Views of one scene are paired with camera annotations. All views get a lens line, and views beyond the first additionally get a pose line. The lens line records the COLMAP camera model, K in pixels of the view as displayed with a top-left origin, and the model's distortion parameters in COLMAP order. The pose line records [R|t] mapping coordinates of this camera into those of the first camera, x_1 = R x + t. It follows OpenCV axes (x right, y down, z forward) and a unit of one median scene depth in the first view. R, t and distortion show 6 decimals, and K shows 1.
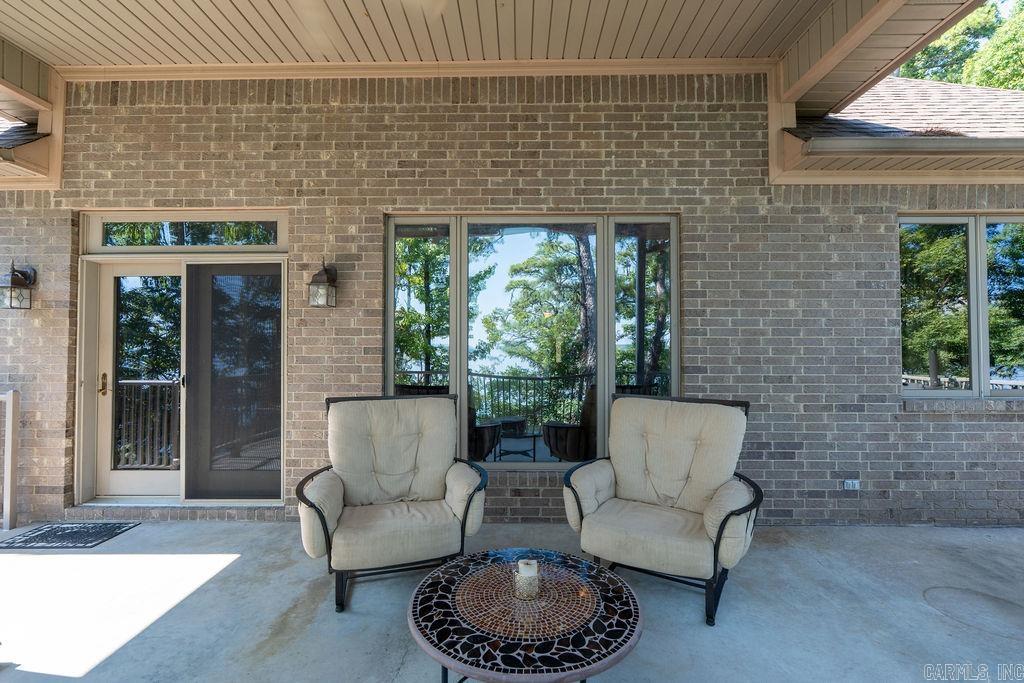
lens RADIAL K [[460.7, 0, 512.0], [0, 460.7, 341.5], [0, 0, 1]] dist [0.000383, -0.000403]
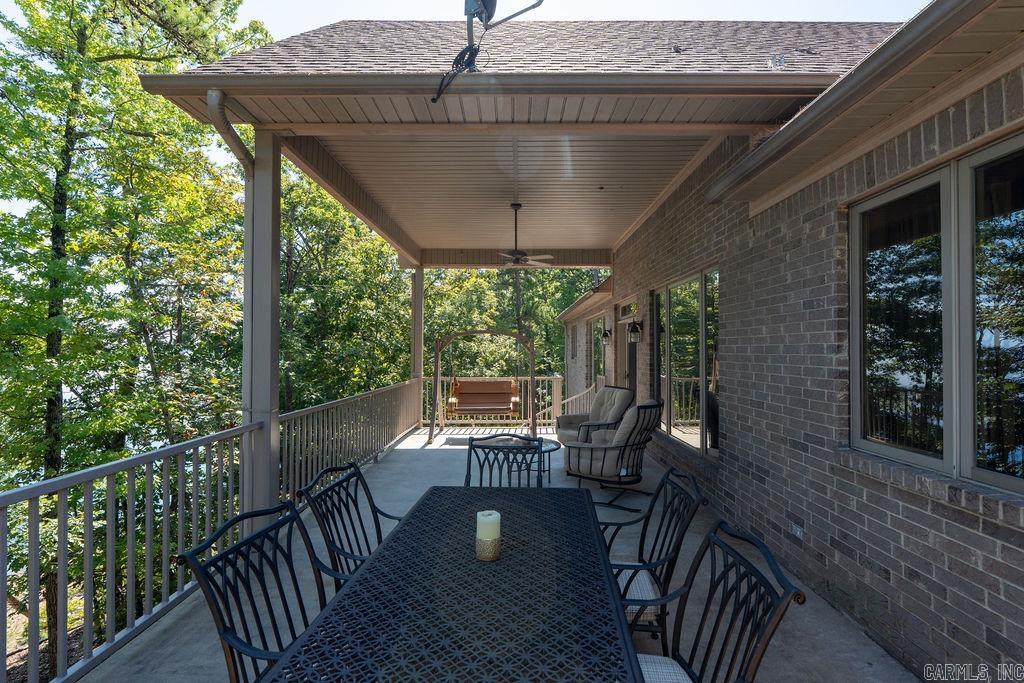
lens RADIAL K [[460.7, 0, 512.0], [0, 460.7, 341.5], [0, 0, 1]] dist [0.000383, -0.000403]
pose [[0.006039, -0.020433, -0.999773, 1.613259], [0.025583, 0.999467, -0.020272, -0.052203], [0.999654, -0.025454, 0.006558, 0.445699]]
